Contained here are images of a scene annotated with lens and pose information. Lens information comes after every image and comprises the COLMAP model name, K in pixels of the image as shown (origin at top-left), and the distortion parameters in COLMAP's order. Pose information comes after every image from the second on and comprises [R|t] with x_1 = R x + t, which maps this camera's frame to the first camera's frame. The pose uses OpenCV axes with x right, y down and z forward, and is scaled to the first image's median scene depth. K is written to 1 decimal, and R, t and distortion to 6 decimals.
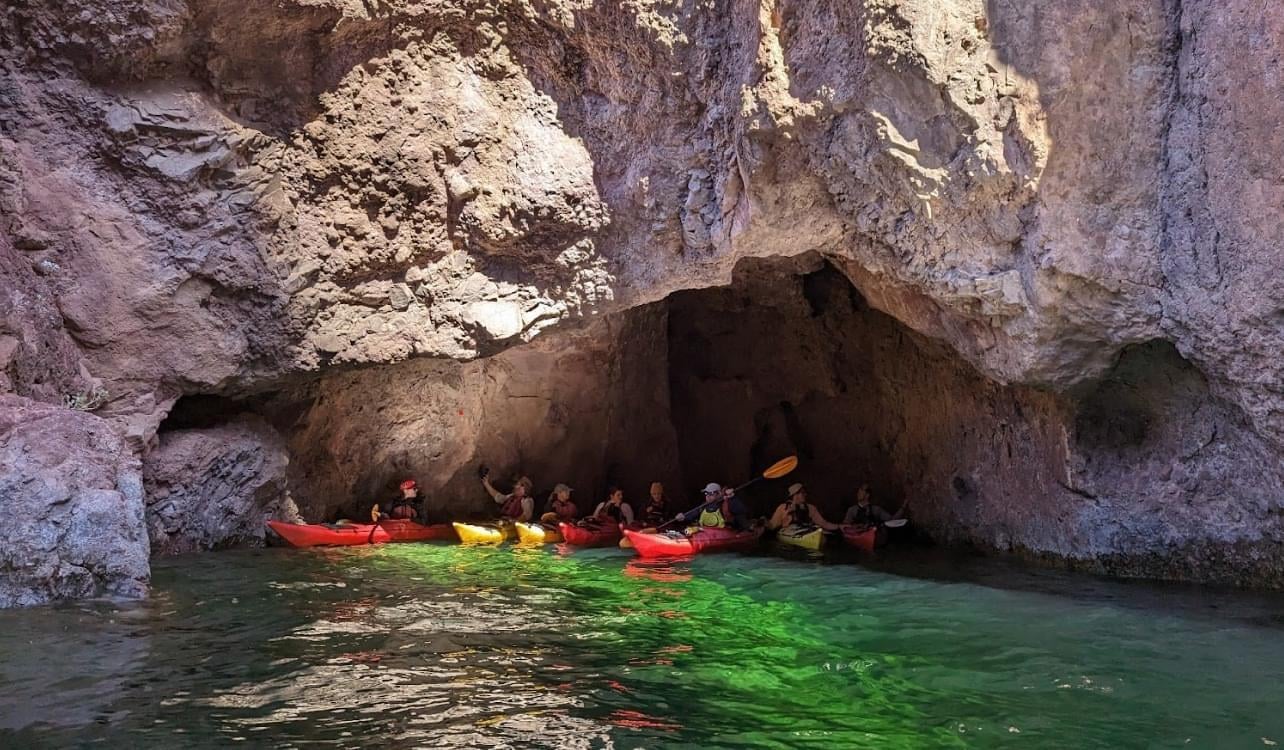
lens RADIAL K [[822.2, 0, 642.0], [0, 822.2, 375.0], [0, 0, 1]] dist [0.065675, -0.001048]
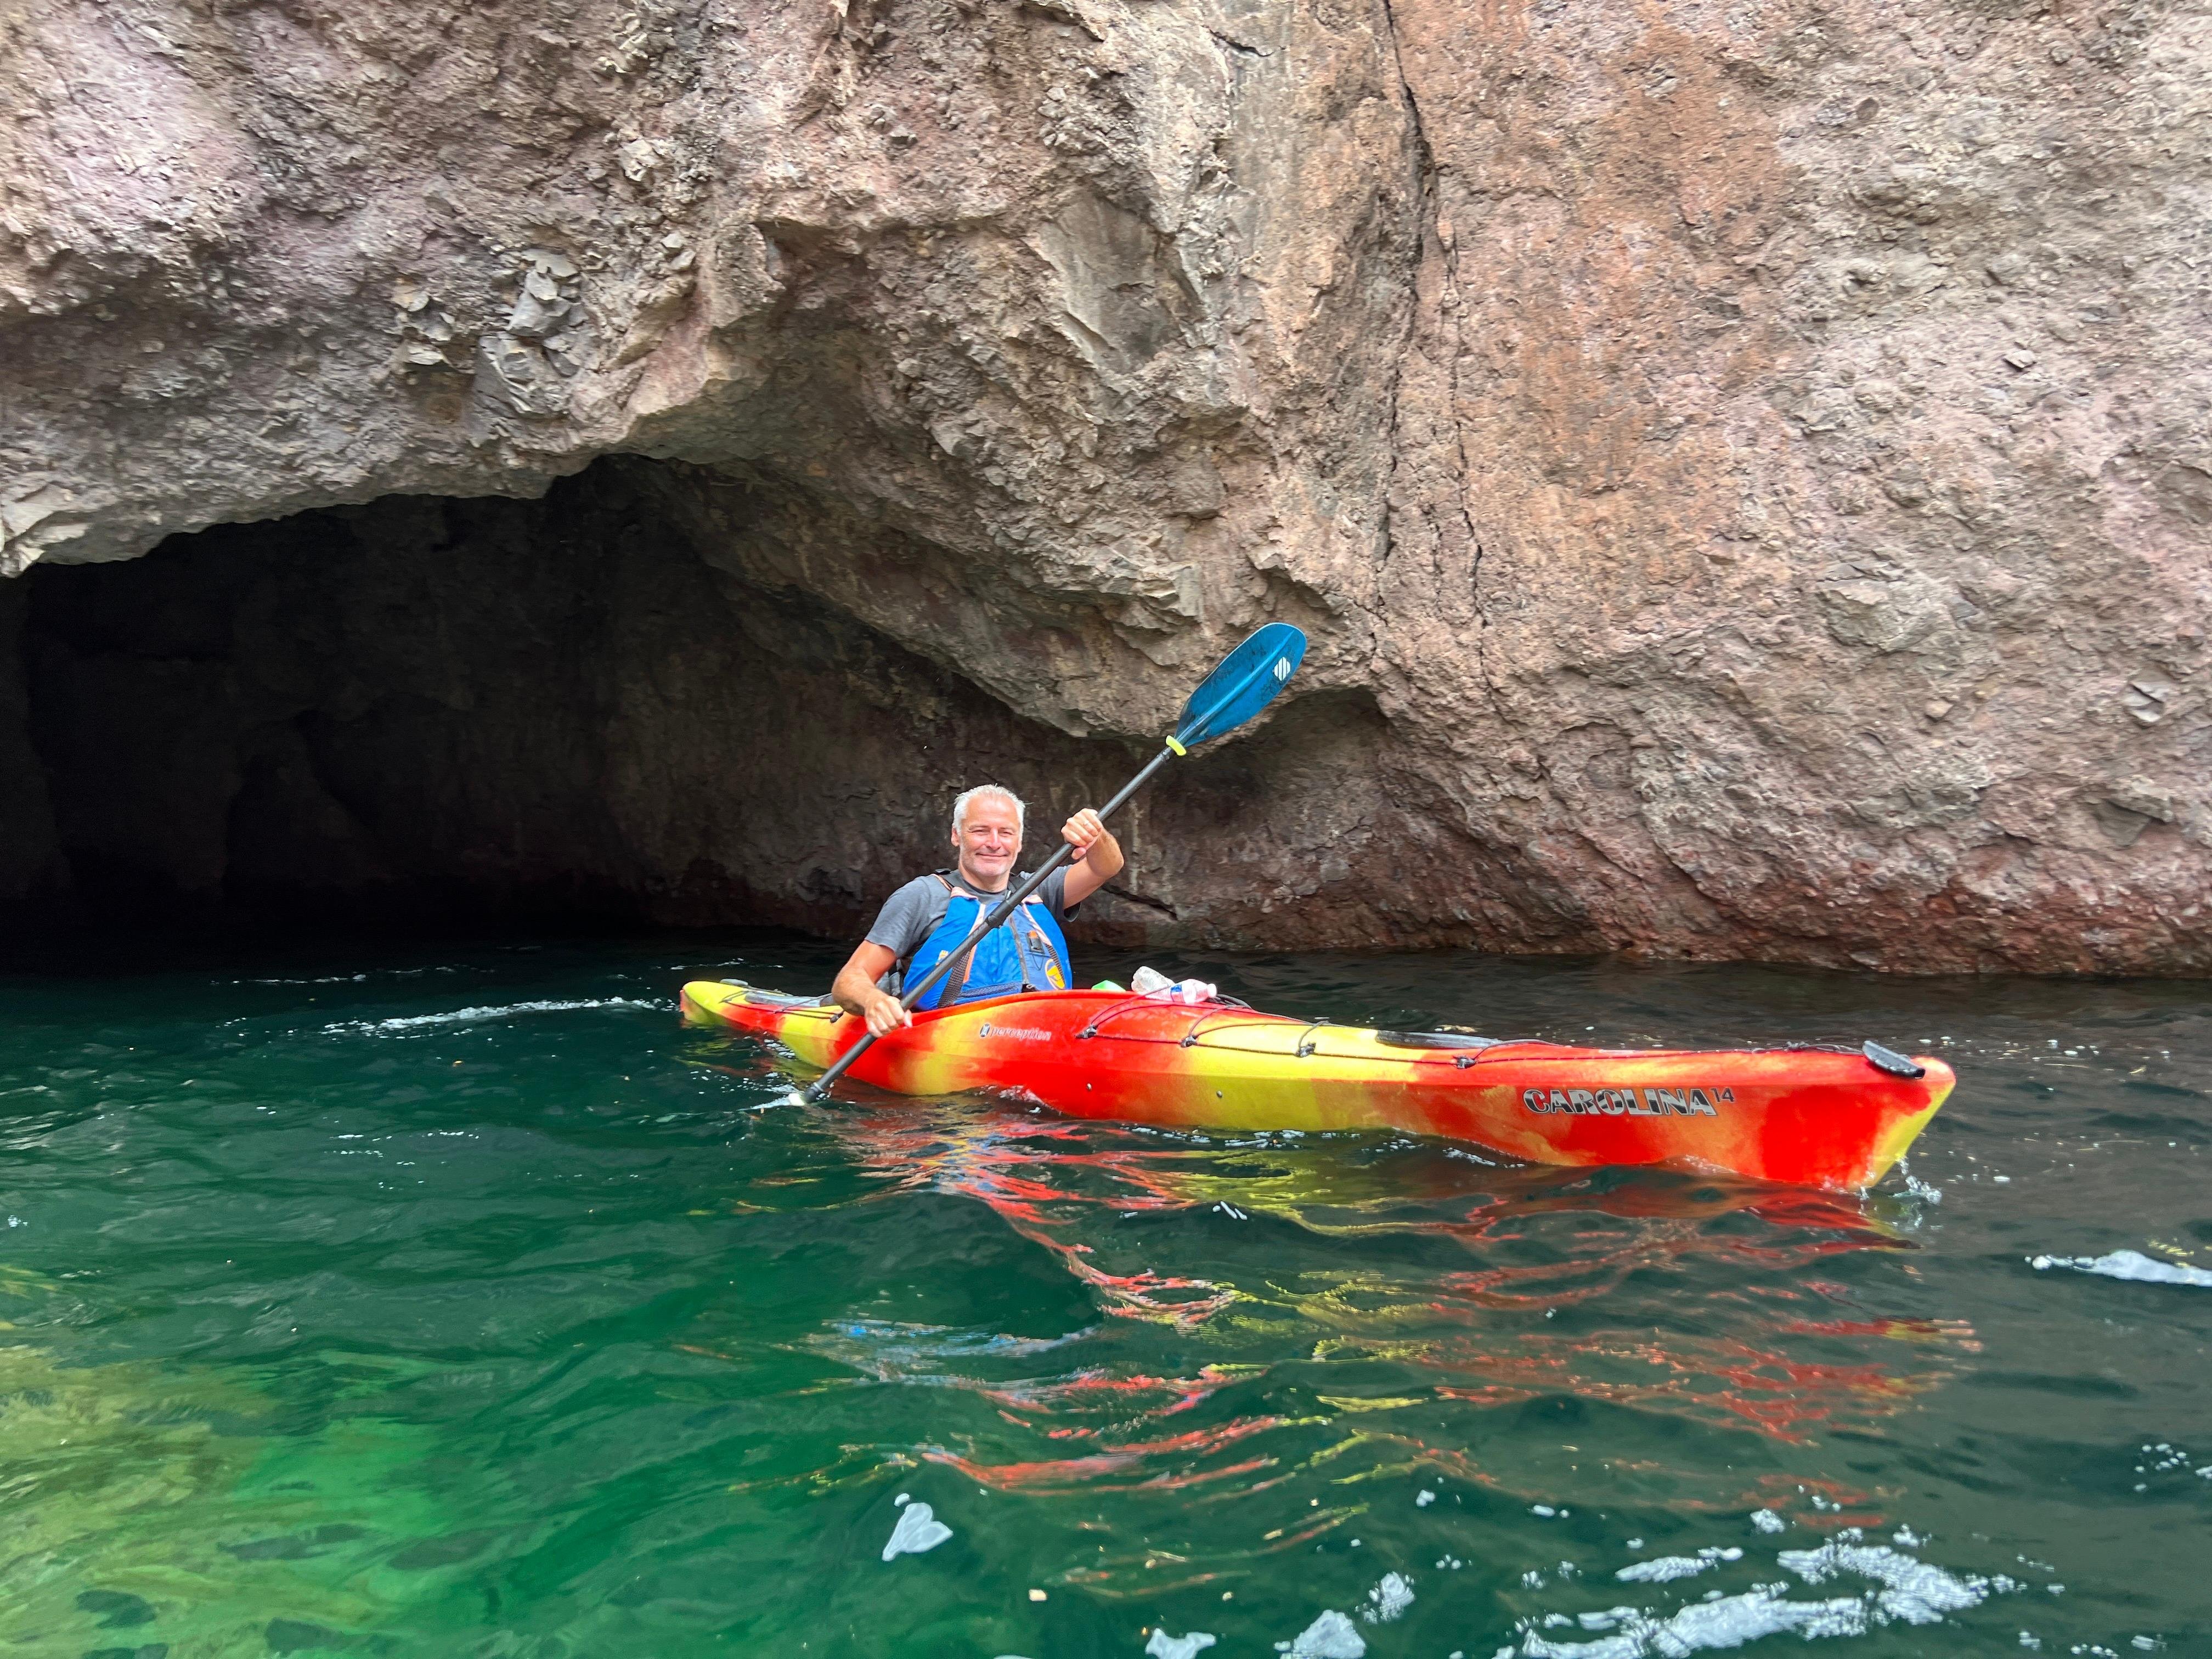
lens RADIAL K [[1474.9, 0, 1106.0], [0, 1474.9, 829.5], [0, 0, 1]] dist [0.088803, -0.072966]
pose [[0.812005, -0.001829, 0.583647, -0.274041], [-0.057047, 0.994958, 0.082485, -0.014596], [-0.580856, -0.100273, 0.807807, 0.127254]]
